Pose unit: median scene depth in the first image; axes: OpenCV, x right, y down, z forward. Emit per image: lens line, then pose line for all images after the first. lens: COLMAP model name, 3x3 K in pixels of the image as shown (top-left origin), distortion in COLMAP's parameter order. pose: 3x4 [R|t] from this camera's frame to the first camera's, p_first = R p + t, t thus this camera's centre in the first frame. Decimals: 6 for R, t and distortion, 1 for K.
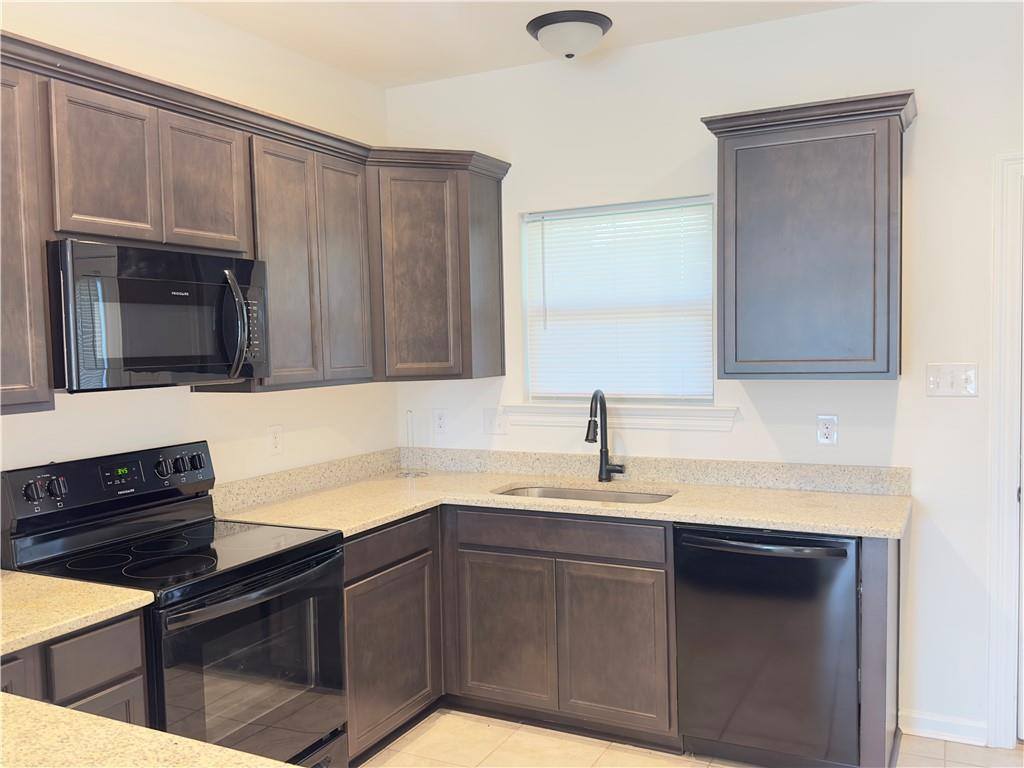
lens RADIAL K [[840.9, 0, 512.0], [0, 840.9, 384.0], [0, 0, 1]] dist [0.005268, -0.001181]
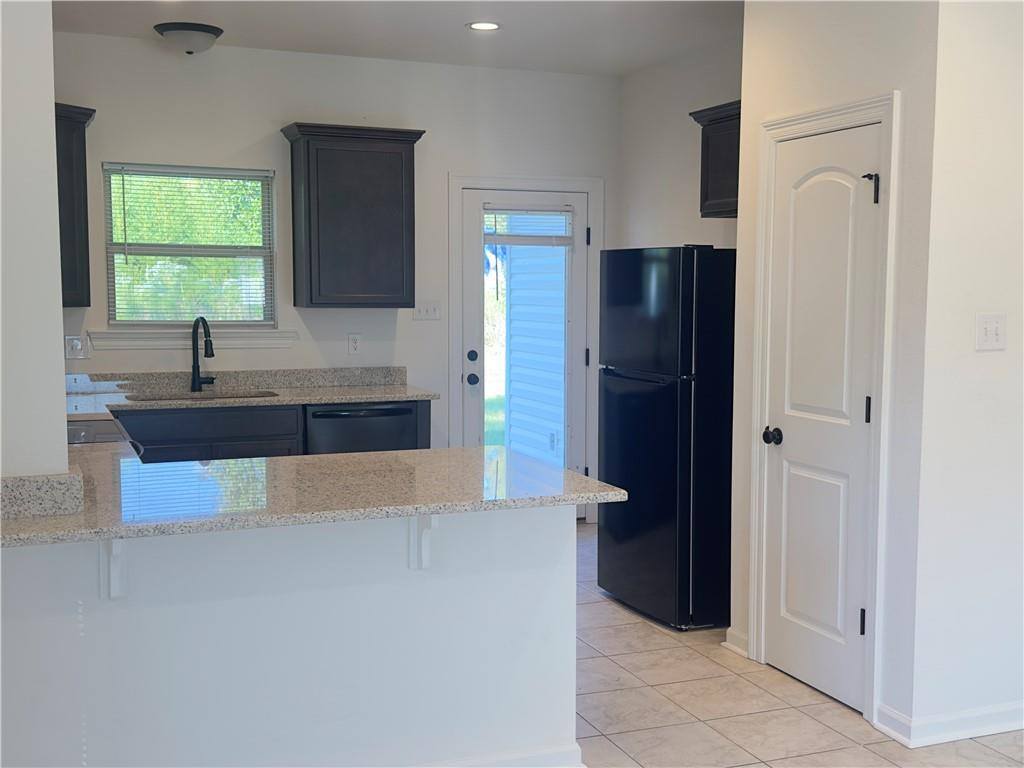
lens RADIAL K [[1203.7, 0, 512.0], [0, 1203.7, 384.0], [0, 0, 1]] dist [0.148237, -0.001084]
pose [[0.667174, -0.035365, 0.744062, -1.066155], [0.017814, 0.999344, 0.031526, 0.063910], [-0.744689, -0.007778, 0.667366, -0.652843]]
